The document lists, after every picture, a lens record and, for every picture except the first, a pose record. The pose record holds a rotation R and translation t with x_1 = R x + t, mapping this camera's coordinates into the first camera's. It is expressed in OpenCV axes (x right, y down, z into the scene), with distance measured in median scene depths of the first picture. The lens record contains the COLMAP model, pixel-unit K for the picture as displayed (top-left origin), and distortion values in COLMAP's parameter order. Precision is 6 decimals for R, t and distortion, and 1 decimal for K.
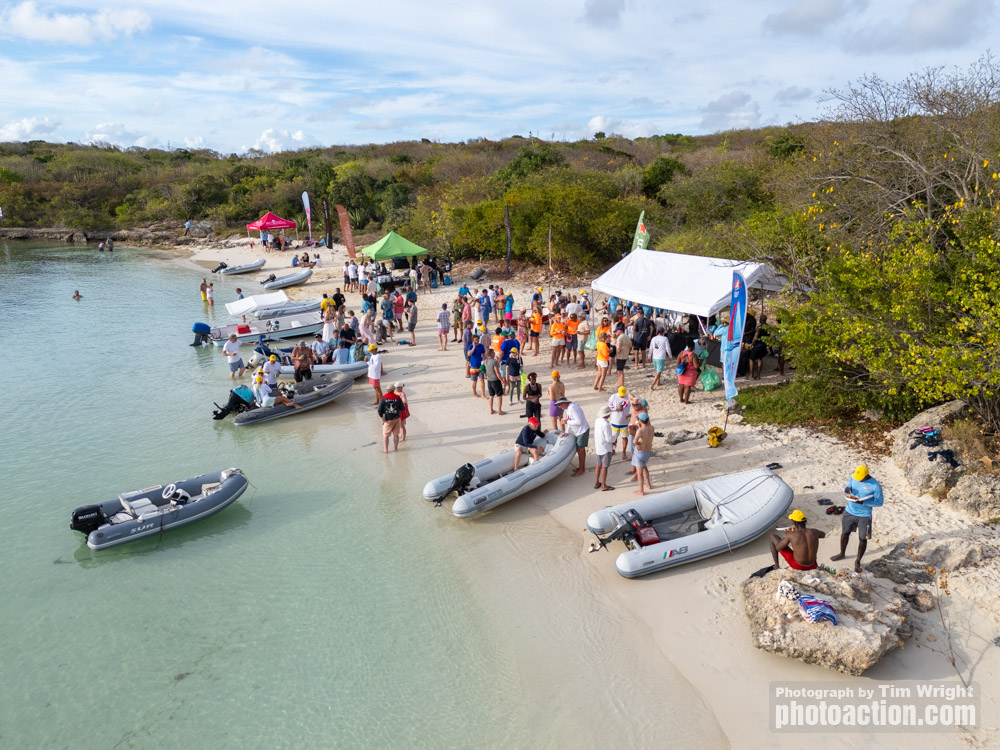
lens RADIAL K [[734.5, 0, 501.1], [0, 734.5, 375.4], [0, 0, 1]] dist [0.014634, -0.006296]
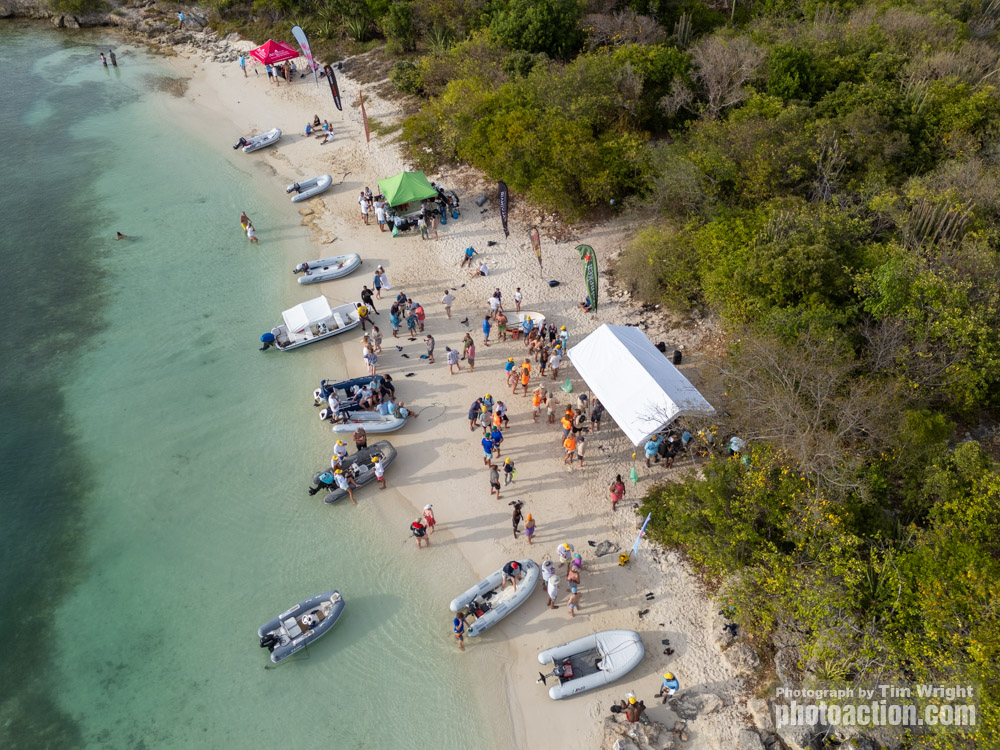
lens RADIAL K [[734.5, 0, 499.3], [0, 734.5, 374.4], [0, 0, 1]] dist [0.014634, -0.006296]
pose [[0.999748, -0.002320, -0.022324, 0.050185], [0.011968, 0.896555, 0.442771, -1.083140], [0.018988, -0.442927, 0.896357, -0.327705]]
